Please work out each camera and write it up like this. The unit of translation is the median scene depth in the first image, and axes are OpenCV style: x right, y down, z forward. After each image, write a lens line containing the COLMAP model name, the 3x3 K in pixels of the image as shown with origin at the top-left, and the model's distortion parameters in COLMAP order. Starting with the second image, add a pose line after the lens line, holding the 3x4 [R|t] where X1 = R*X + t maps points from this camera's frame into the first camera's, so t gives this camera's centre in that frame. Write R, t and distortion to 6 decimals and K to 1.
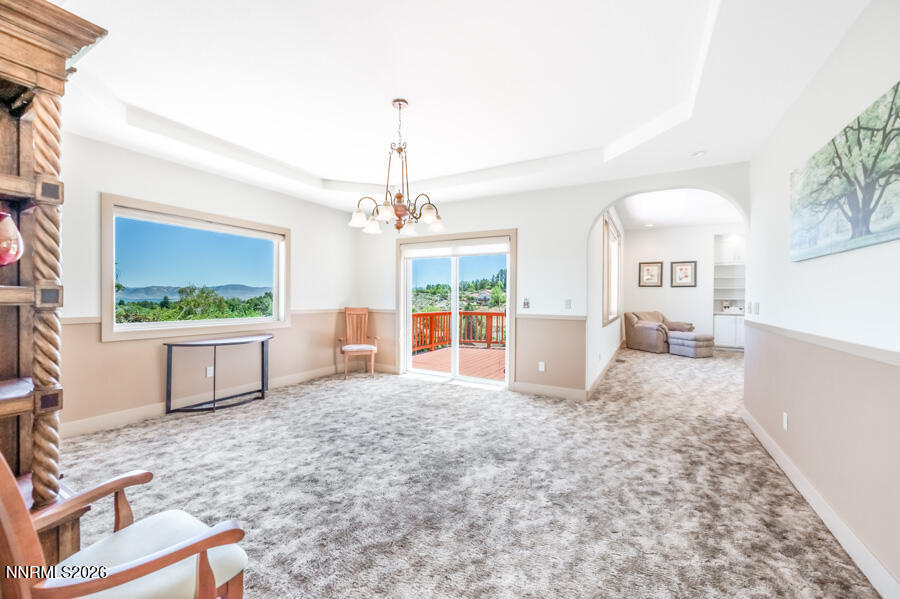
lens RADIAL K [[363.5, 0, 454.4], [0, 363.5, 302.6], [0, 0, 1]] dist [-0.003013, -0.000117]
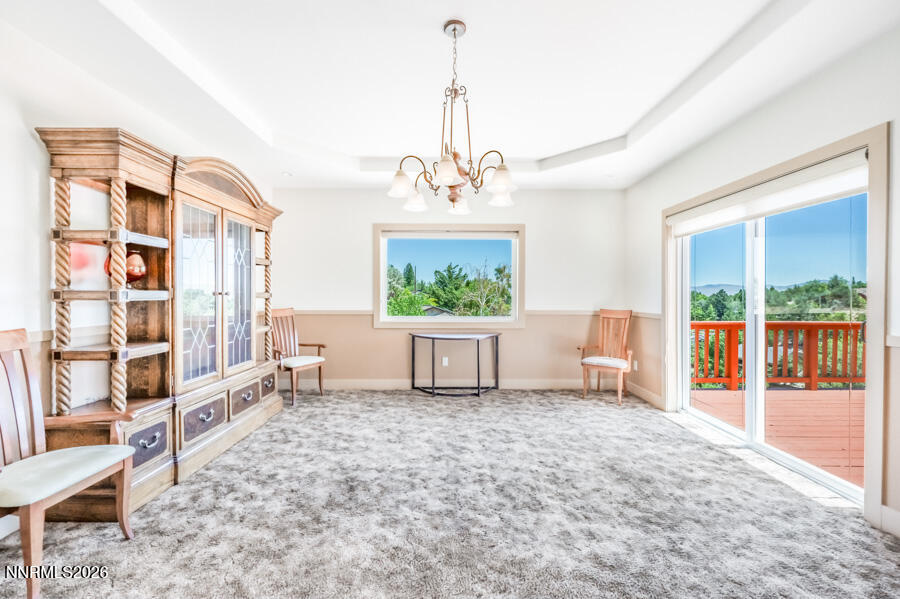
lens RADIAL K [[363.5, 0, 450.7], [0, 363.5, 301.5], [0, 0, 1]] dist [-0.003013, -0.000117]
pose [[0.478895, 0.008348, -0.877833, 0.370523], [-0.010575, 0.999937, 0.003740, -0.004552], [0.877809, 0.007492, 0.478953, 0.498523]]
